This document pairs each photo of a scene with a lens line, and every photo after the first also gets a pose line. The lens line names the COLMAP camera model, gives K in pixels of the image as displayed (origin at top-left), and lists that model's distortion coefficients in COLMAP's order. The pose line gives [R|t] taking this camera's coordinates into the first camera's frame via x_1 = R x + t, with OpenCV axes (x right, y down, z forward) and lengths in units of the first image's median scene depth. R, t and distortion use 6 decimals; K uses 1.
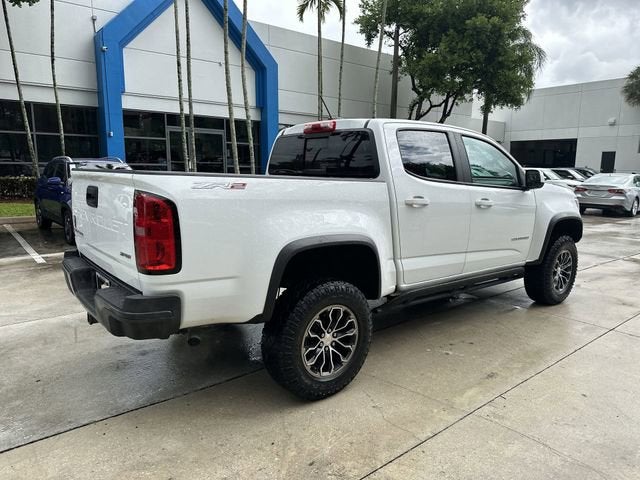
lens RADIAL K [[452.8, 0, 324.3], [0, 452.8, 241.0], [0, 0, 1]] dist [0.019365, -0.027767]
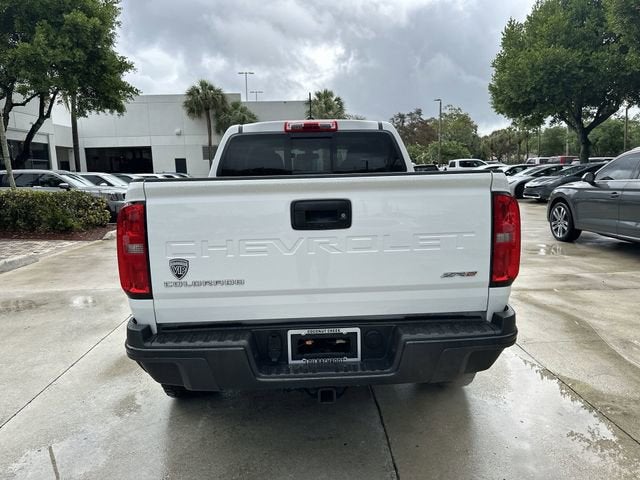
lens RADIAL K [[452.8, 0, 318.3], [0, 452.8, 237.1], [0, 0, 1]] dist [0.019365, -0.027767]
pose [[0.606002, -0.139359, 0.783160, -0.314796], [0.158417, 0.985956, 0.052863, -0.030401], [-0.779529, 0.092031, 0.619569, 0.178748]]
